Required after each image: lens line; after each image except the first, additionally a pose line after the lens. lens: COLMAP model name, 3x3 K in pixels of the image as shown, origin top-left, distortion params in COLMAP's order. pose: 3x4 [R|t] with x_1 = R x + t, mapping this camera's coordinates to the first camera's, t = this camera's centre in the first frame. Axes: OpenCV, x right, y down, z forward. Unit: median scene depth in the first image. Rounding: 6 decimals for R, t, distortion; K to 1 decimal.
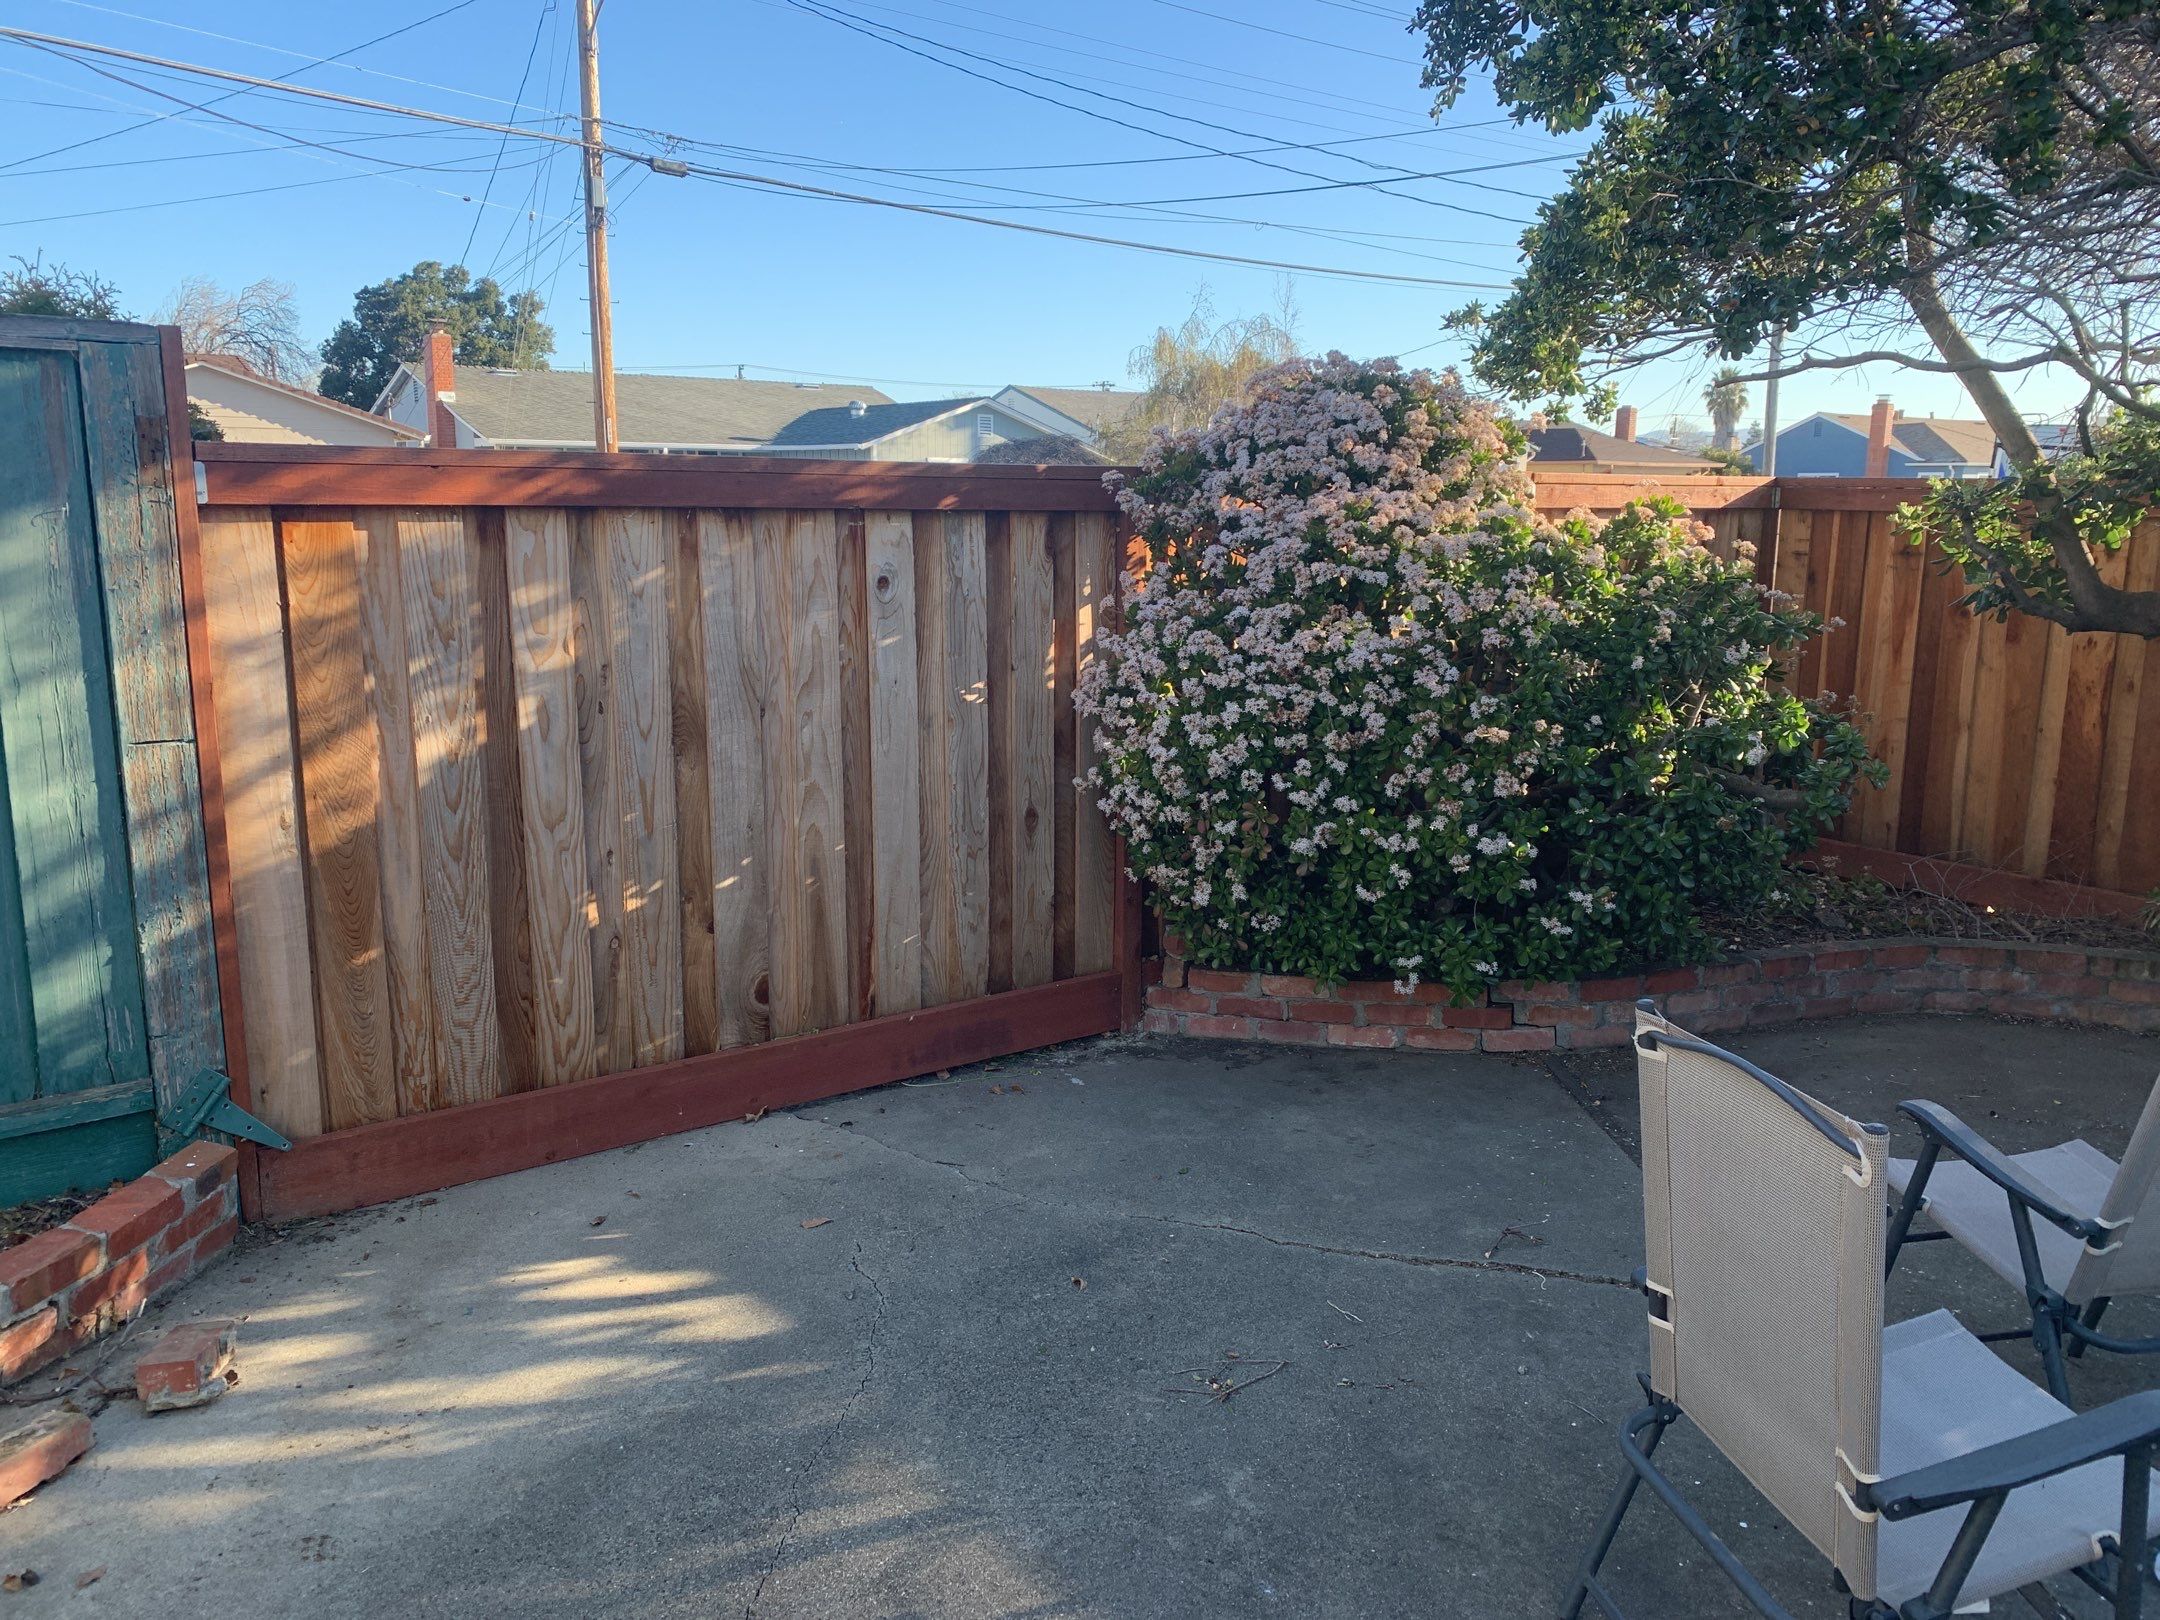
lens RADIAL K [[1677.4, 0, 1076.3], [0, 1677.4, 797.7], [0, 0, 1]] dist [0.011491, 0.009079]
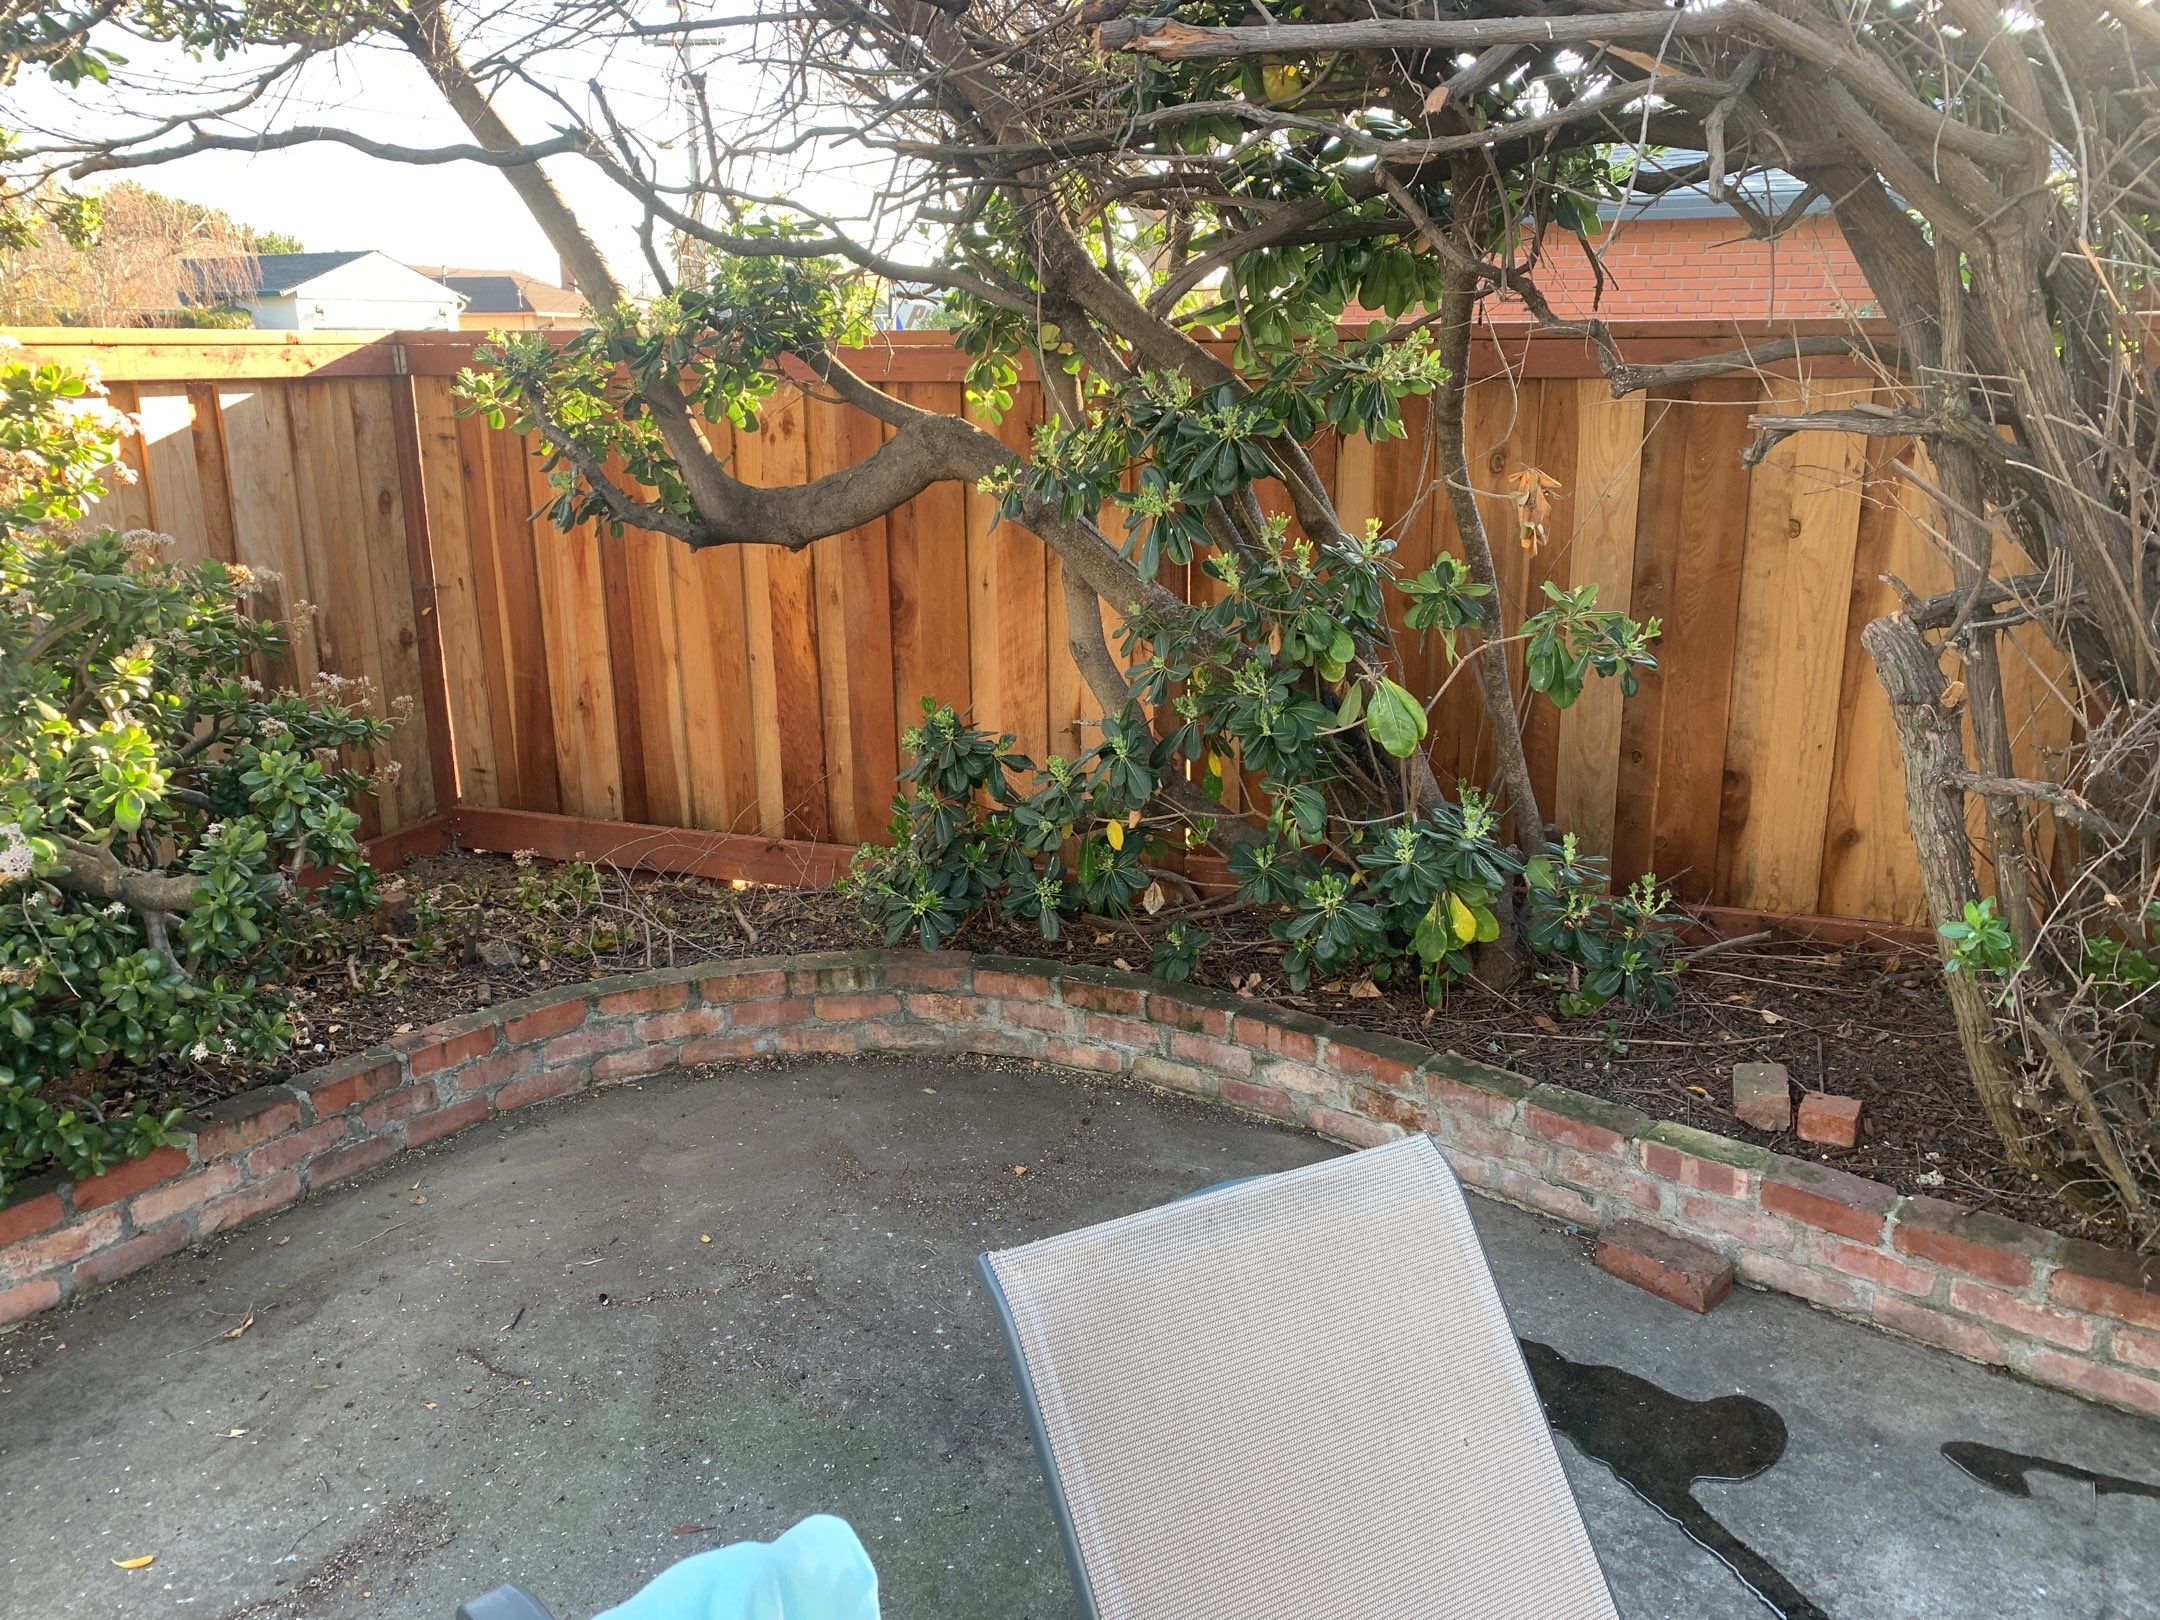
lens RADIAL K [[1677.4, 0, 1079.5], [0, 1677.4, 815.3], [0, 0, 1]] dist [0.011491, 0.009079]
pose [[0.843586, -0.157816, 0.513280, 0.329074], [0.109799, 0.986338, 0.122808, -0.053560], [-0.525649, -0.047242, 0.849389, 0.285471]]
